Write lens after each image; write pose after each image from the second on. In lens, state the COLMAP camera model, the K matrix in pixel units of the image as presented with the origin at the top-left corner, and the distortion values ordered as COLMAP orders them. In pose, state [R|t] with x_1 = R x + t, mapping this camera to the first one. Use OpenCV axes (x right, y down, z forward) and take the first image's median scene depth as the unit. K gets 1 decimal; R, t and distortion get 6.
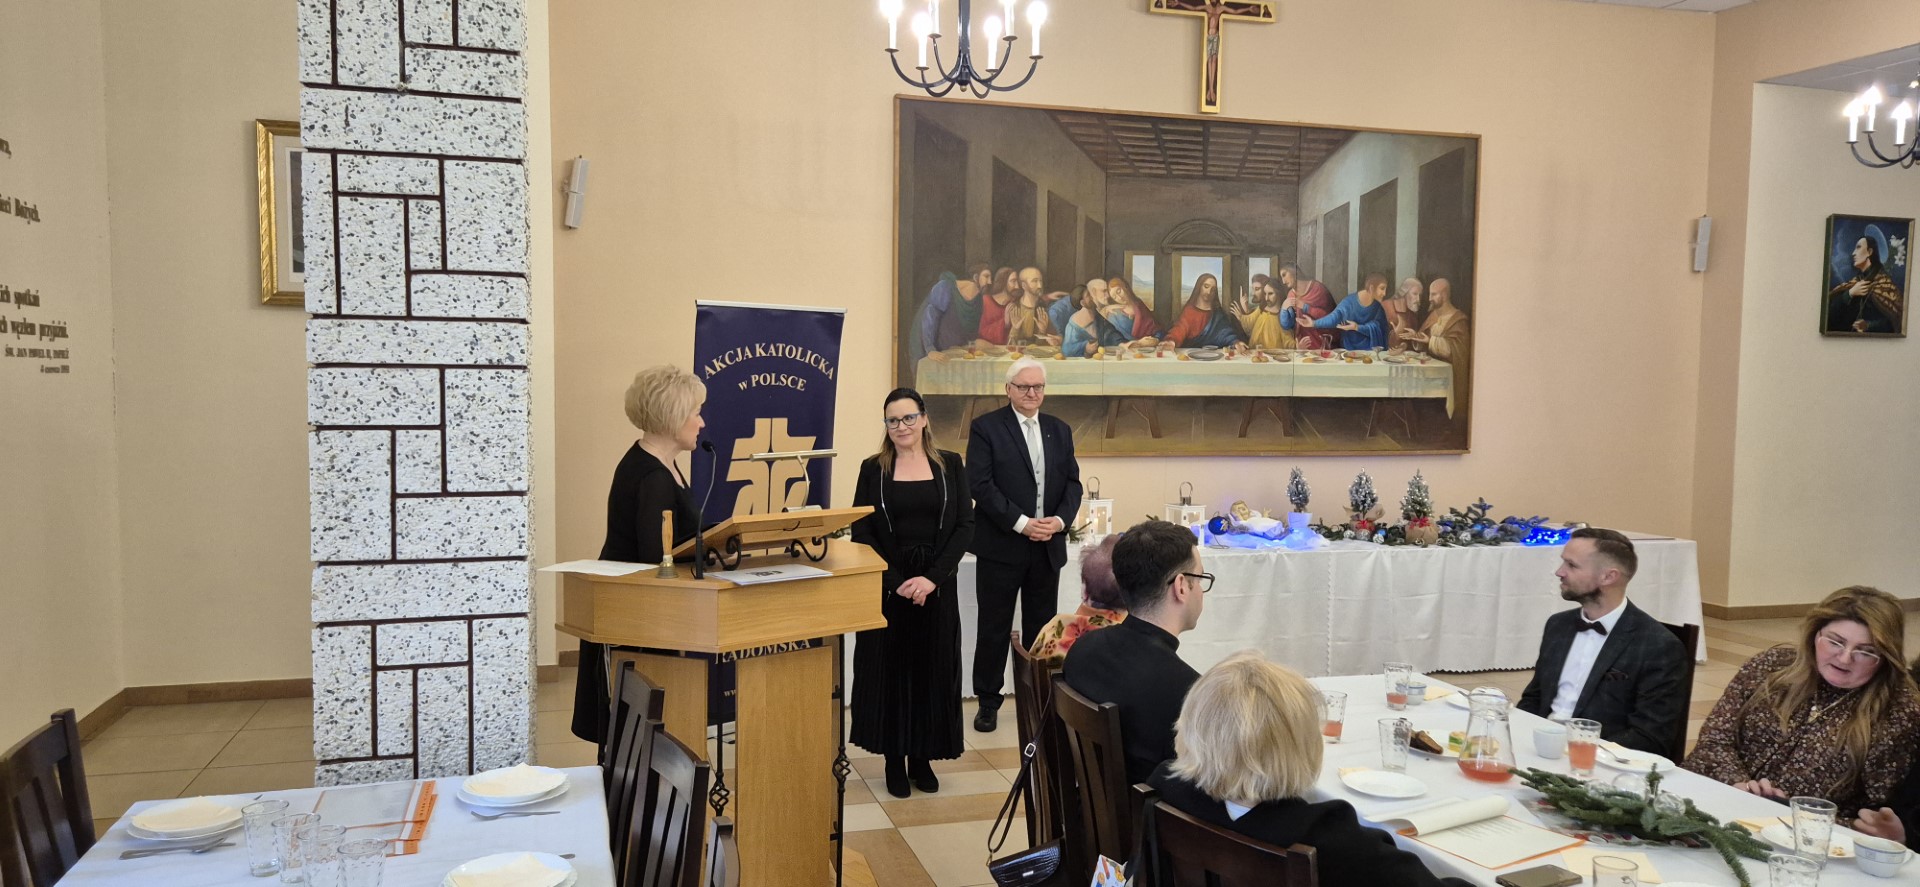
lens RADIAL K [[1282.7, 0, 949.3], [0, 1282.7, 456.3], [0, 0, 1]] dist [0.074073, -0.068109]
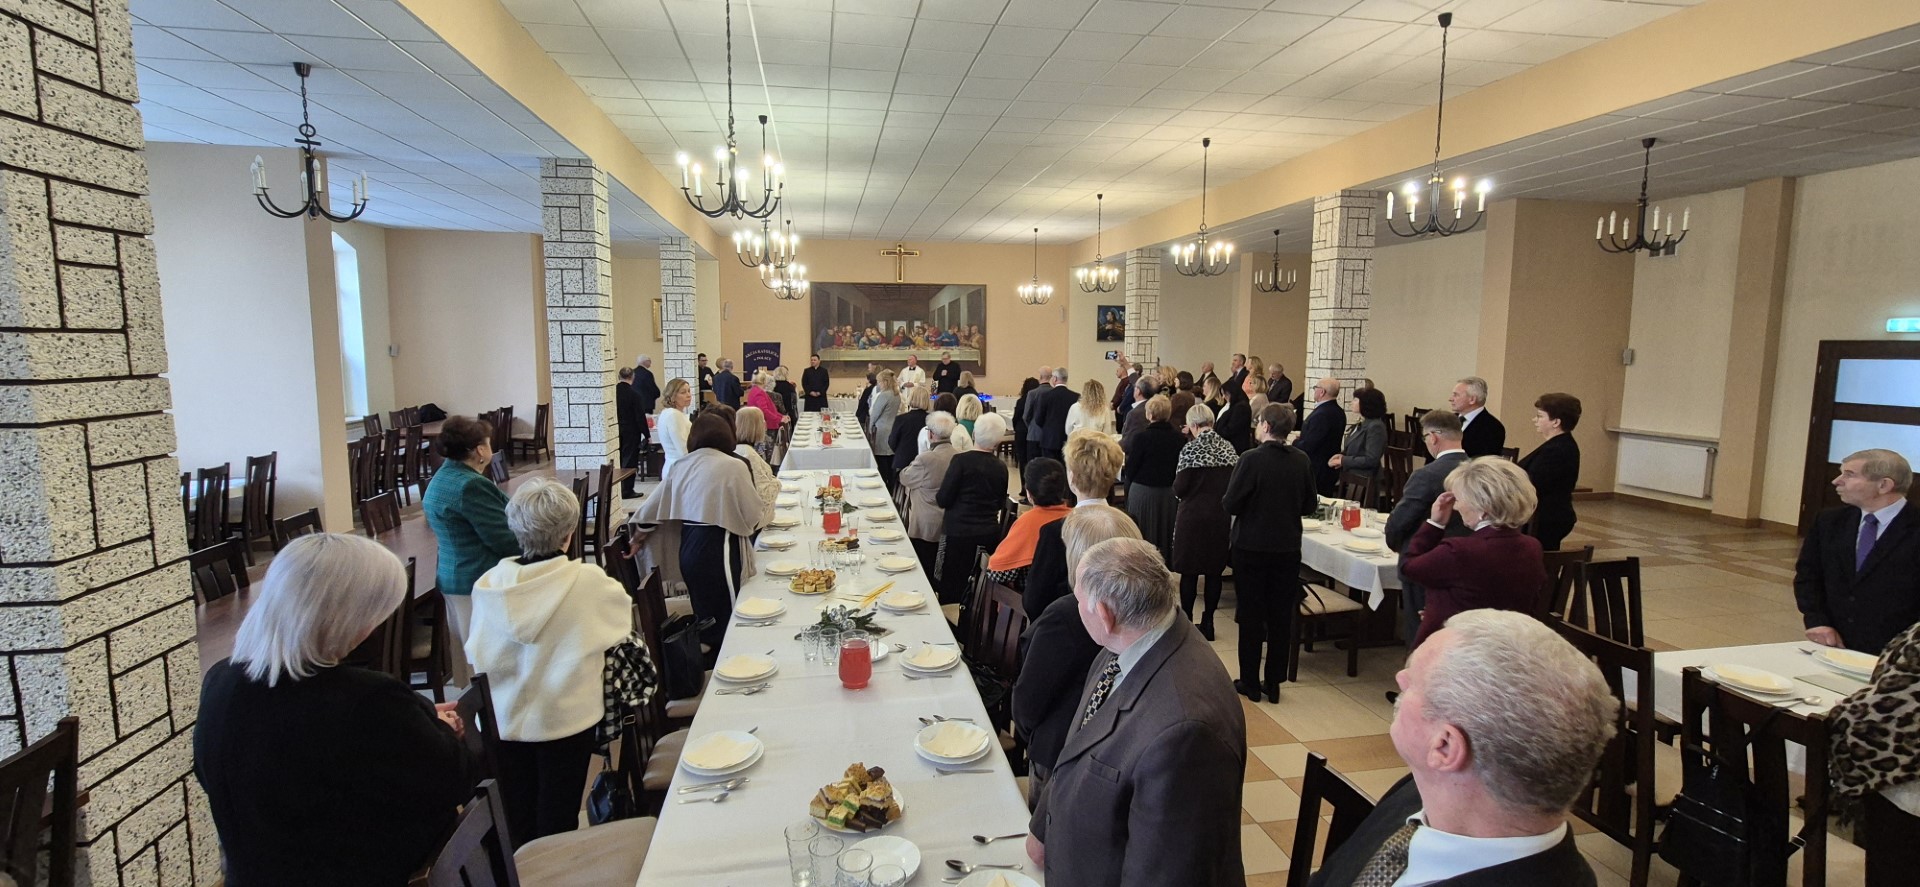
lens RADIAL K [[786.4, 0, 960.4], [0, 786.4, 422.8], [0, 0, 1]] dist [-0.002416, 0.001117]
pose [[0.994665, 0.004030, -0.103079, 0.606459], [0.000239, 0.999144, 0.041363, 0.038594], [0.103158, -0.041167, 0.993813, -1.211085]]
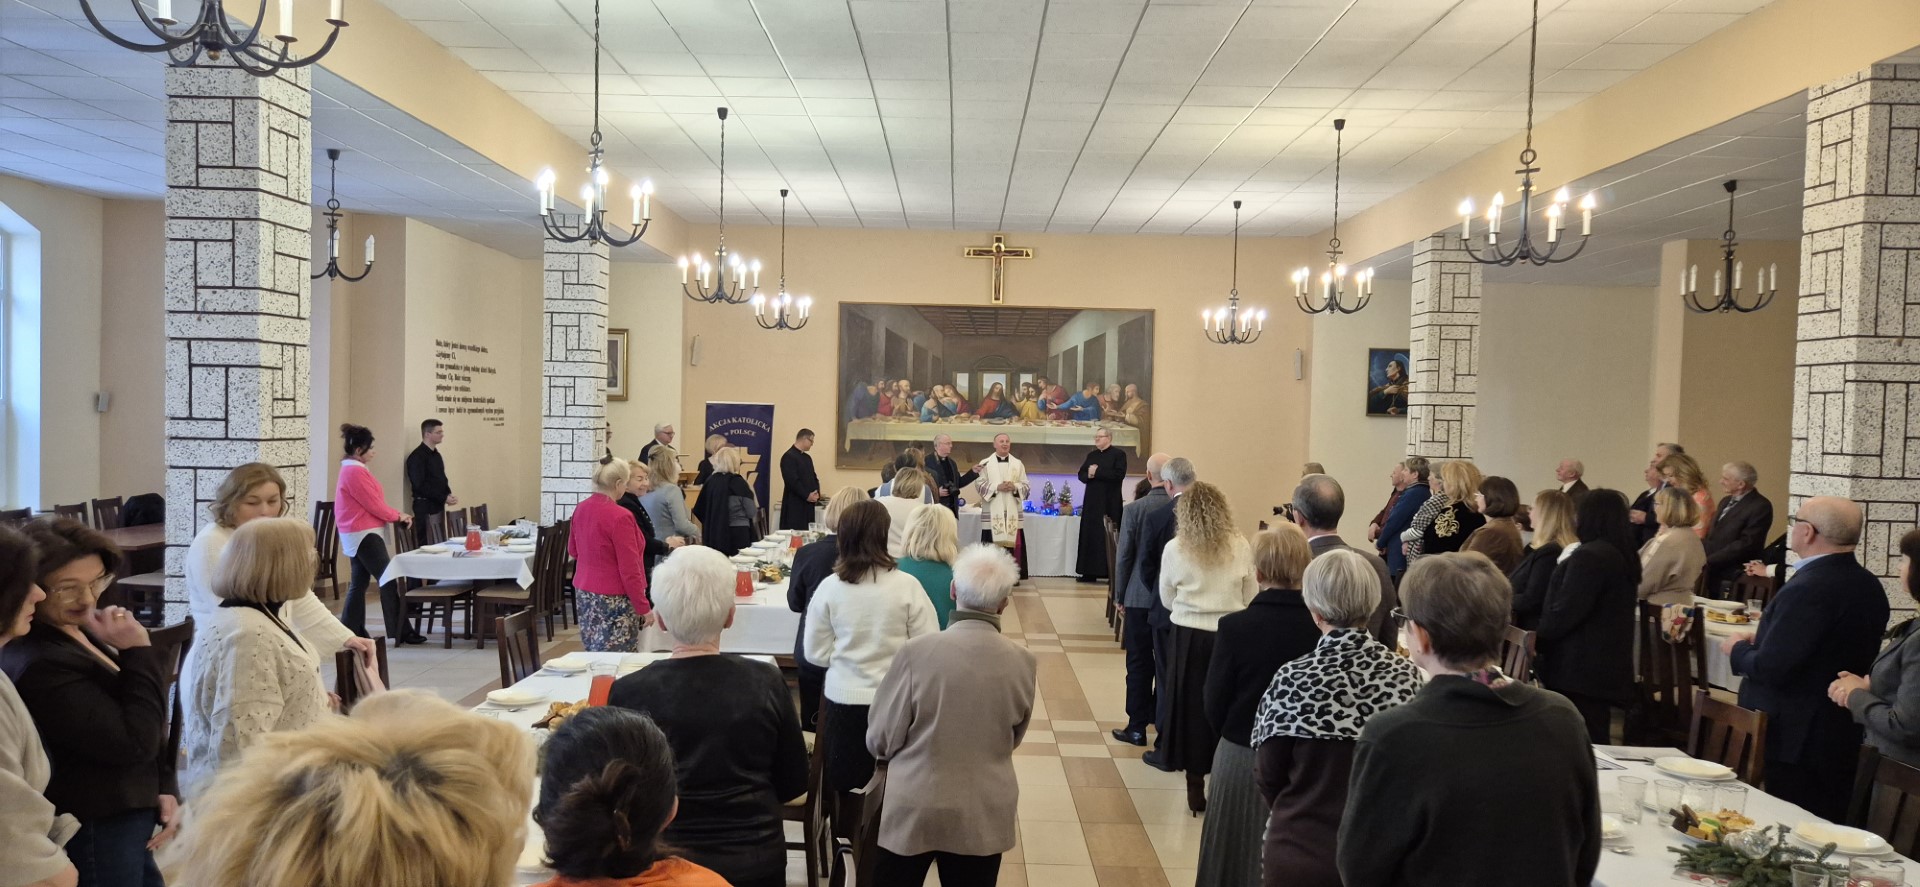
lens RADIAL K [[1276.8, 0, 951.7], [0, 1276.8, 447.3], [0, 0, 1]] dist [0.078711, -0.066337]
pose [[0.958593, 0.020259, -0.284057, 0.718074], [-0.032025, 0.998808, -0.036837, 0.037220], [0.282972, 0.044408, 0.958100, -0.952888]]
